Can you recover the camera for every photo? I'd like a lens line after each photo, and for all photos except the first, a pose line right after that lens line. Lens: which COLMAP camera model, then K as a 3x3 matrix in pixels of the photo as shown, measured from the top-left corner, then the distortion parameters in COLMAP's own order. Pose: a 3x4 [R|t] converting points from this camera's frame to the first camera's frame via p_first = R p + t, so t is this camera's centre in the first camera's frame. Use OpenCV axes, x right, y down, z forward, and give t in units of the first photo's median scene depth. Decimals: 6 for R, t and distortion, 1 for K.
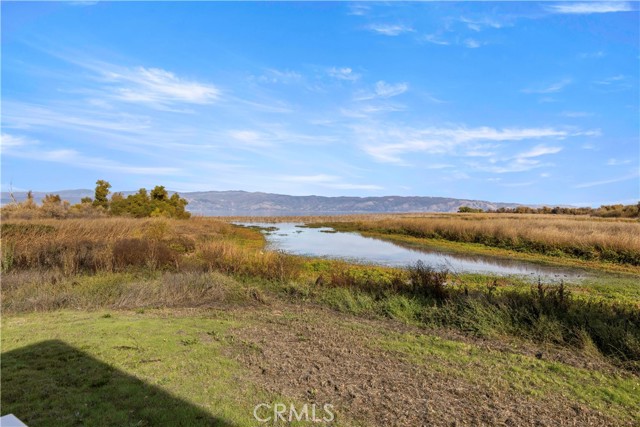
lens RADIAL K [[374.4, 0, 317.4], [0, 374.4, 211.8], [0, 0, 1]] dist [-0.003920, -0.000262]
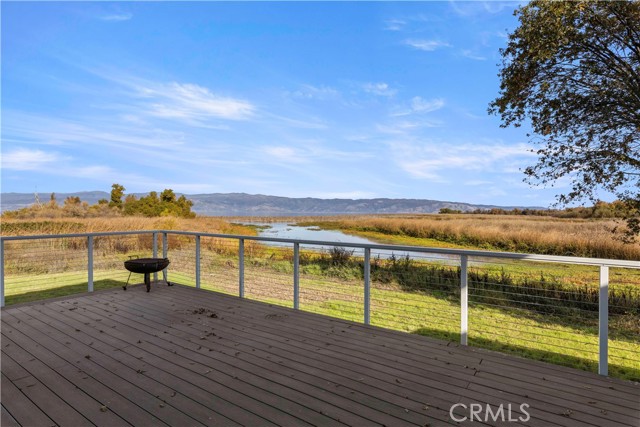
lens RADIAL K [[411.6, 0, 348.9], [0, 411.6, 207.1], [0, 0, 1]] dist [-0.006395, -0.001194]
pose [[0.999798, 0.003395, 0.019800, 0.105757], [-0.003123, 0.999900, -0.013787, 0.000435], [-0.019845, 0.013723, 0.999709, -0.268515]]
